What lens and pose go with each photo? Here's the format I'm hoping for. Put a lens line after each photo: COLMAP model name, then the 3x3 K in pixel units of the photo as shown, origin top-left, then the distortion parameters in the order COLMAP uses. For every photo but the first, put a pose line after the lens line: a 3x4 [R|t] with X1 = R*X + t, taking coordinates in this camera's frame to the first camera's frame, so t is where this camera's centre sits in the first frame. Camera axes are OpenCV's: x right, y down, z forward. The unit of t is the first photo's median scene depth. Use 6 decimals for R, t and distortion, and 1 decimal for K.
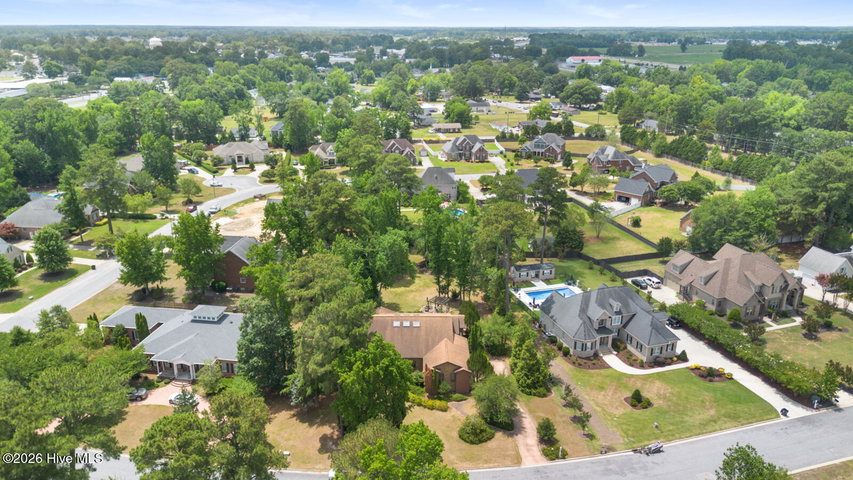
lens RADIAL K [[629.7, 0, 426.5], [0, 629.7, 240.0], [0, 0, 1]] dist [0.069995, -0.069407]
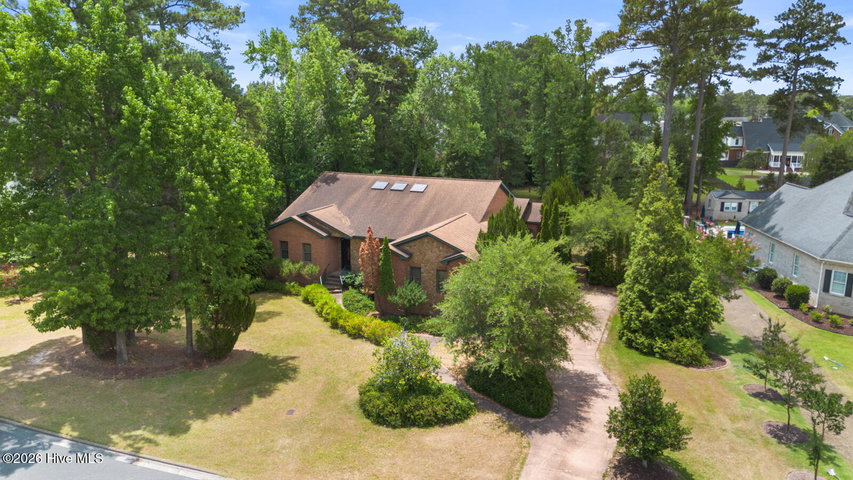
lens RADIAL K [[629.7, 0, 426.5], [0, 629.7, 240.0], [0, 0, 1]] dist [0.069995, -0.069407]
pose [[0.924012, 0.083359, -0.373166, 0.176238], [-0.127773, 0.987159, -0.095867, 0.233039], [0.360383, 0.136263, 0.922798, 0.640261]]
